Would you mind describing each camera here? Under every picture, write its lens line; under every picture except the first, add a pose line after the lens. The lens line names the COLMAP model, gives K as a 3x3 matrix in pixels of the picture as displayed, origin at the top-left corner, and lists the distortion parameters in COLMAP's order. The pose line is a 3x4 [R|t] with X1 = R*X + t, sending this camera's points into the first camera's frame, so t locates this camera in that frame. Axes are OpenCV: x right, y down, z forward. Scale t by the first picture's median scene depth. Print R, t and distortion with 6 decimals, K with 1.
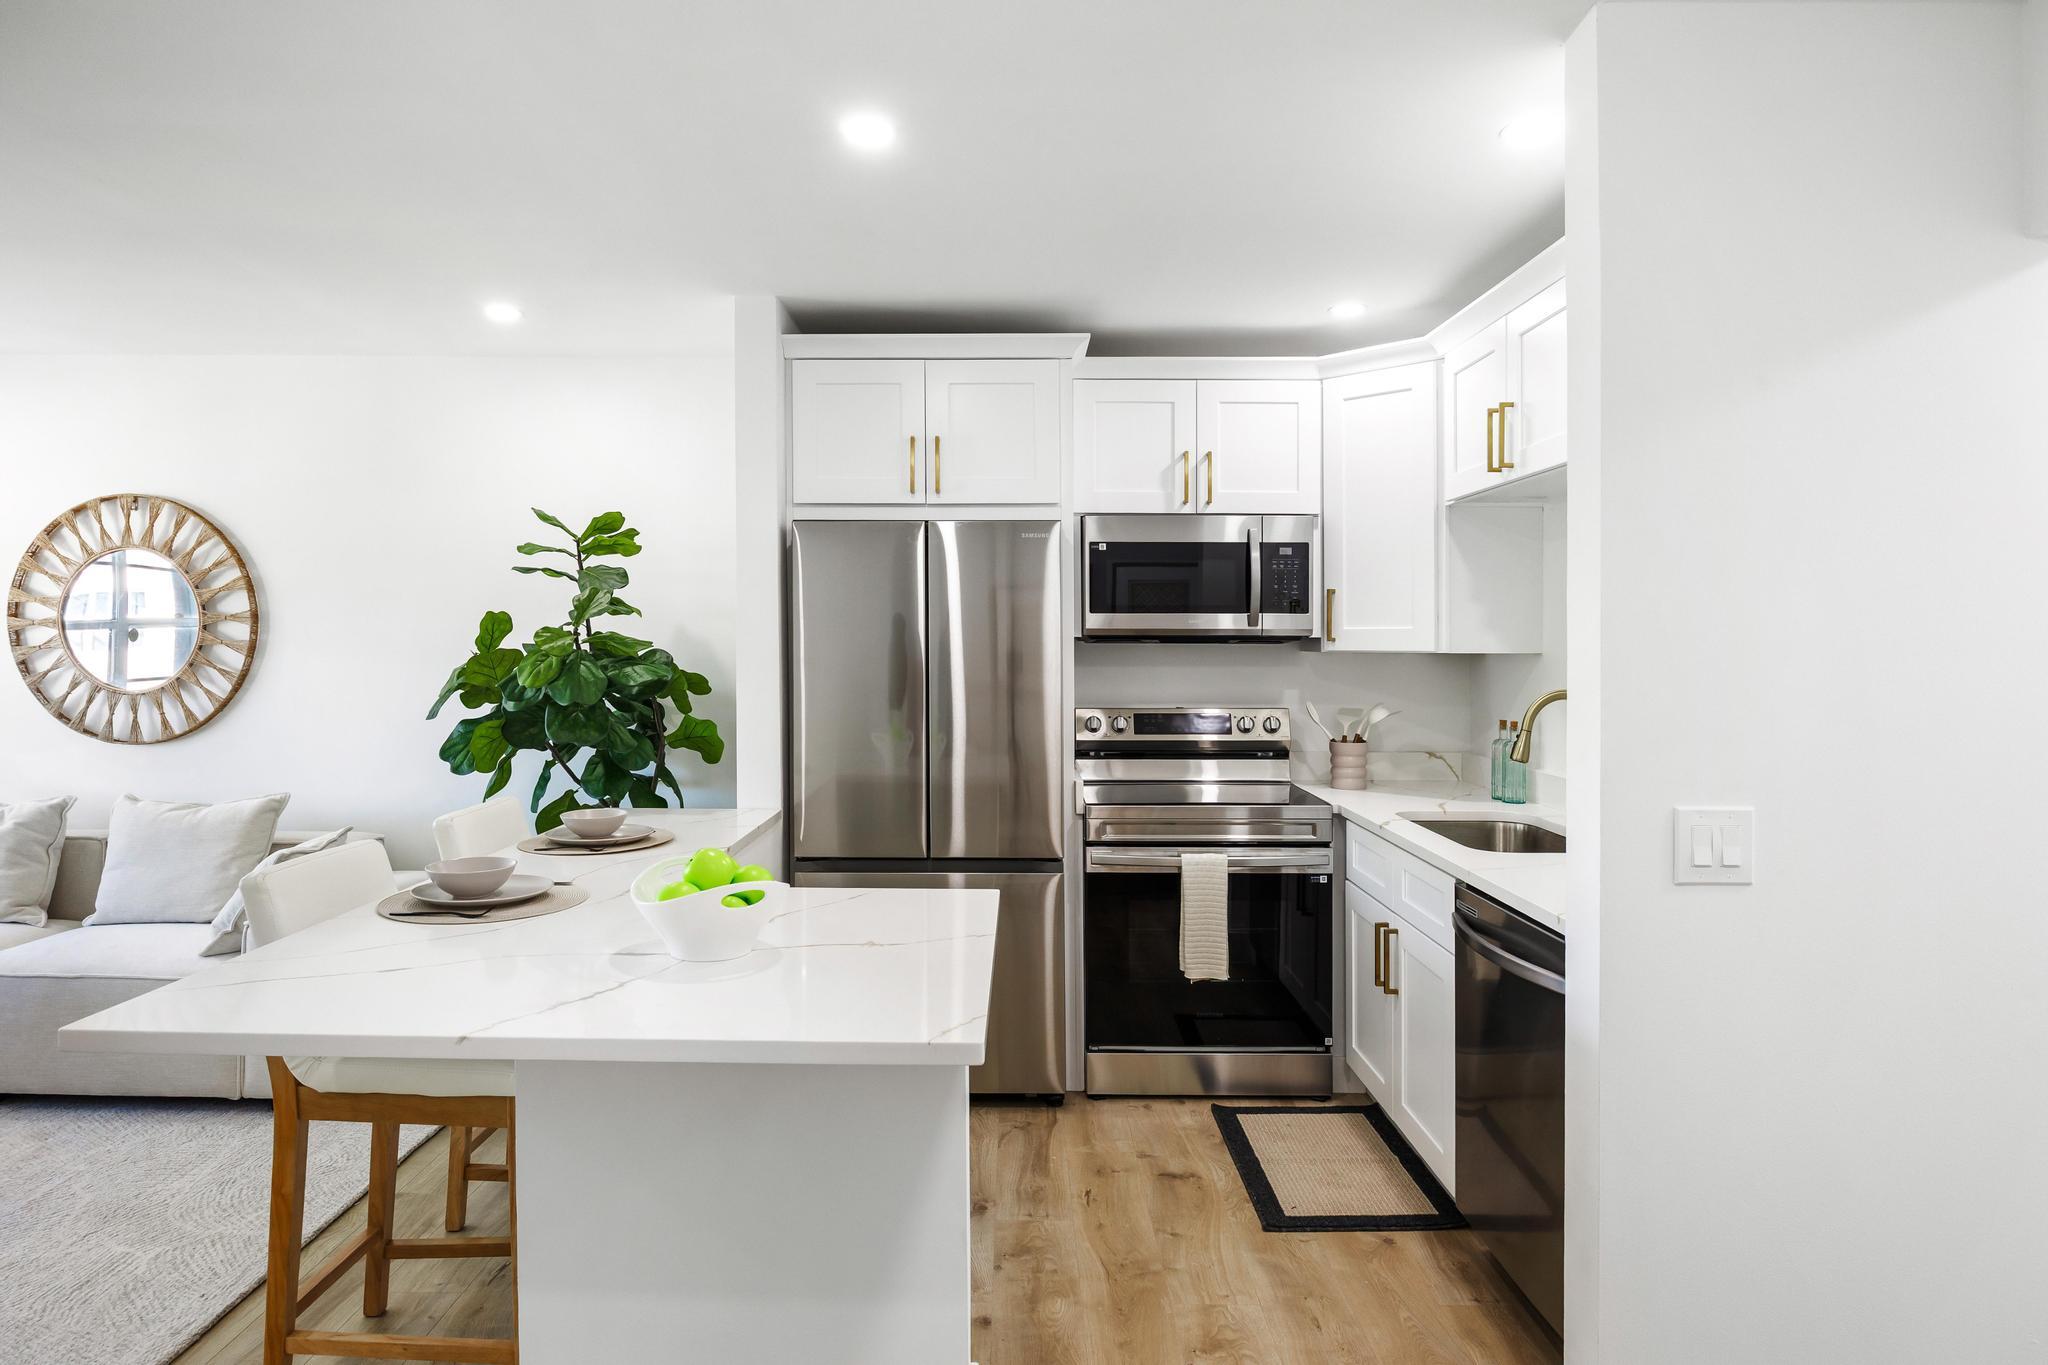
lens RADIAL K [[1184.1, 0, 1017.2], [0, 1184.1, 646.7], [0, 0, 1]] dist [-0.005896, 0.000339]
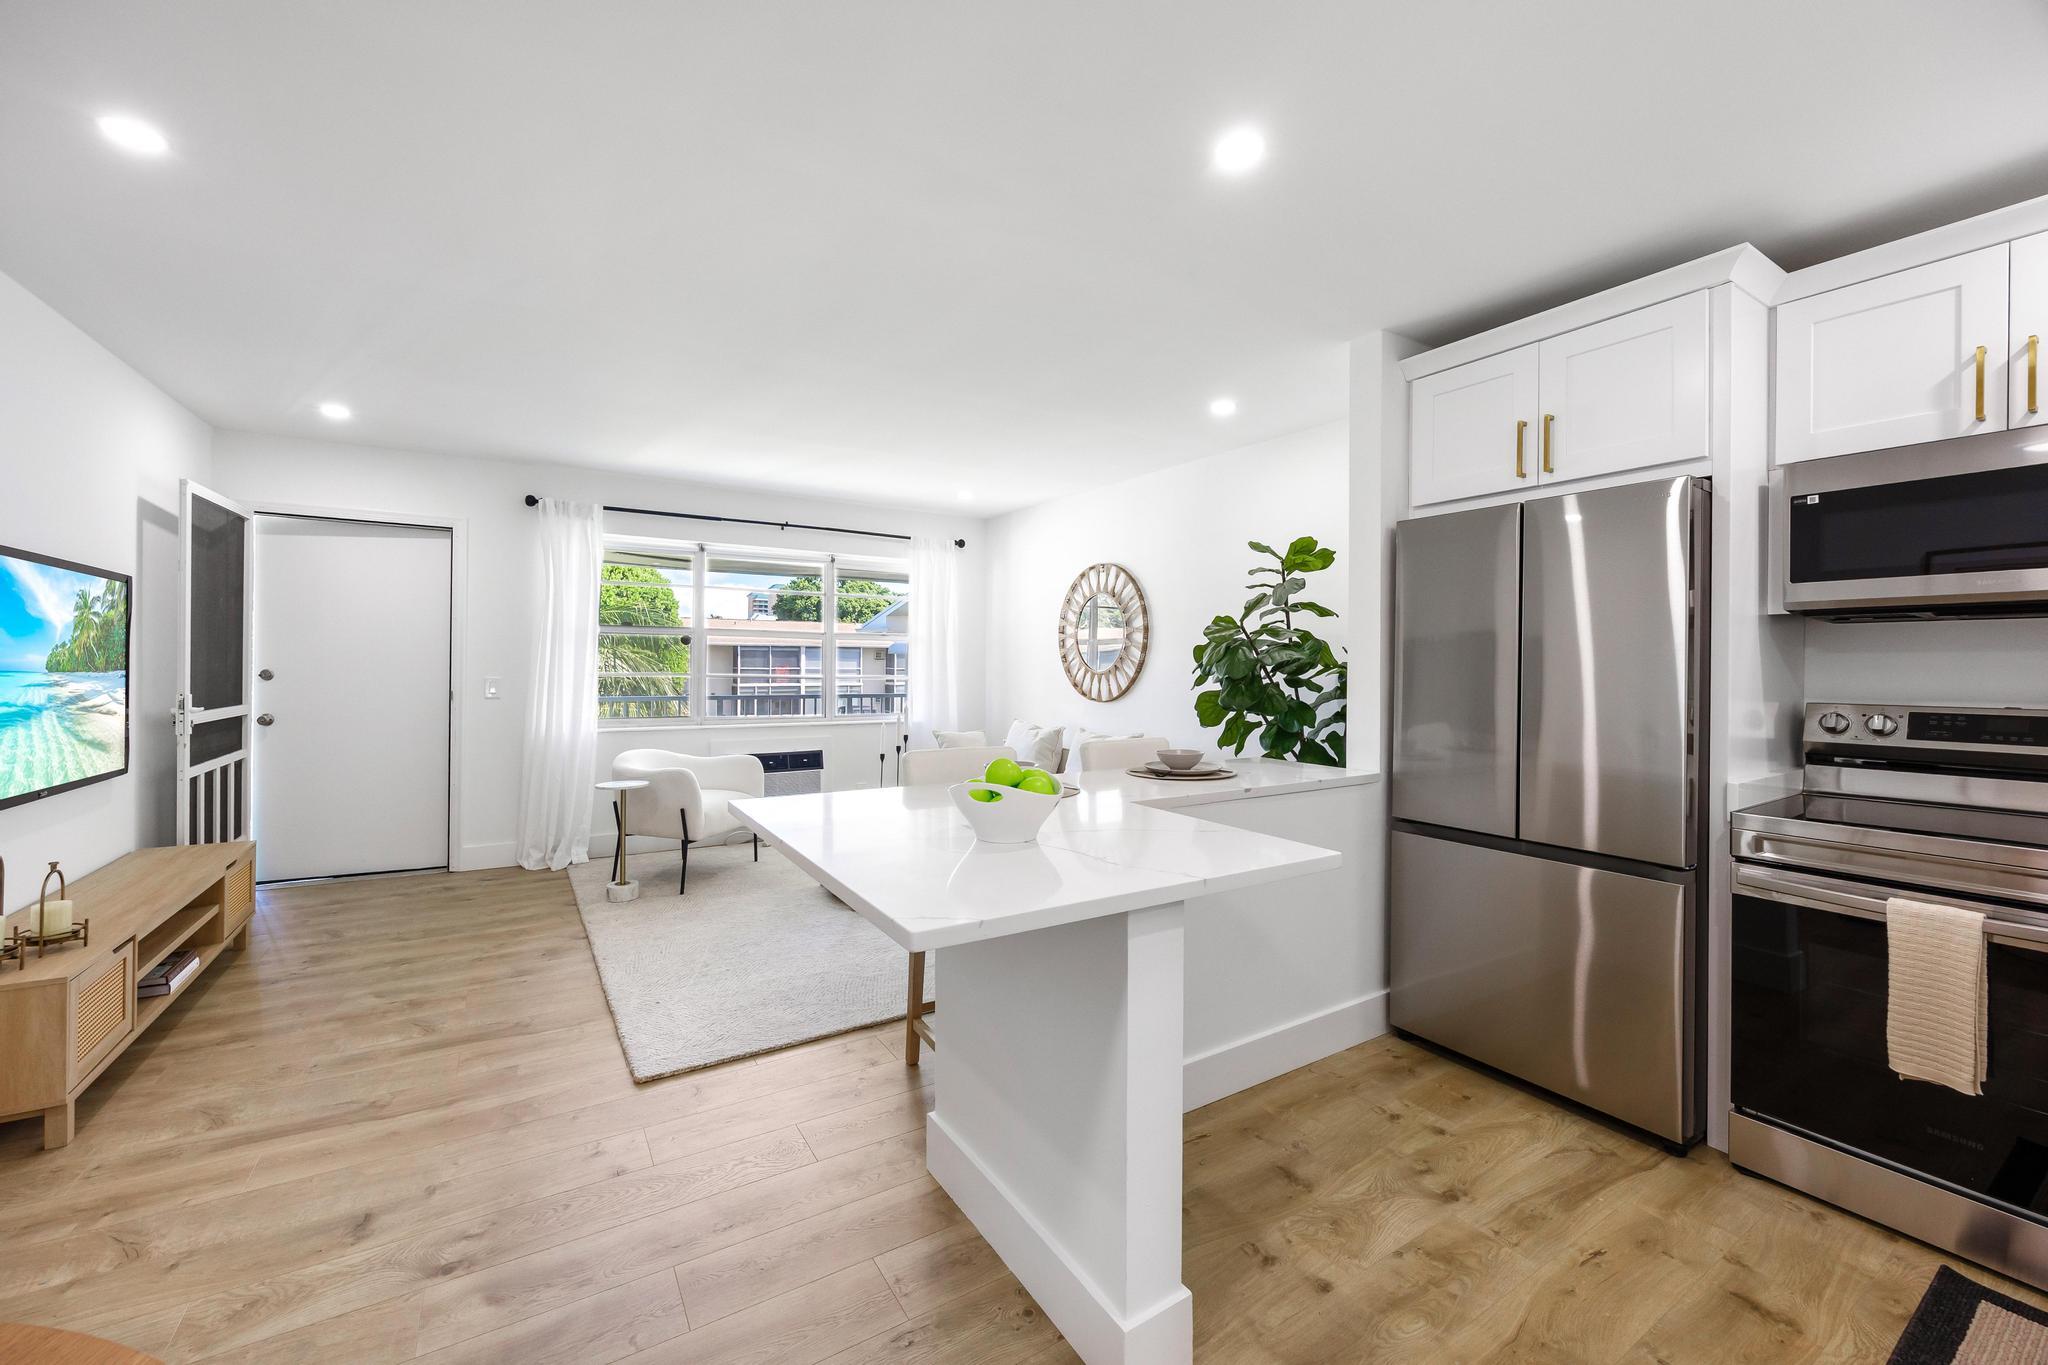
lens RADIAL K [[807.1, 0, 1023.3], [0, 807.1, 663.5], [0, 0, 1]] dist [-0.000407, 0.000007]
pose [[0.540950, -0.000610, -0.841054, 0.255758], [-0.005909, 0.999972, -0.004526, 0.034154], [0.841034, 0.007418, 0.540932, 0.265473]]
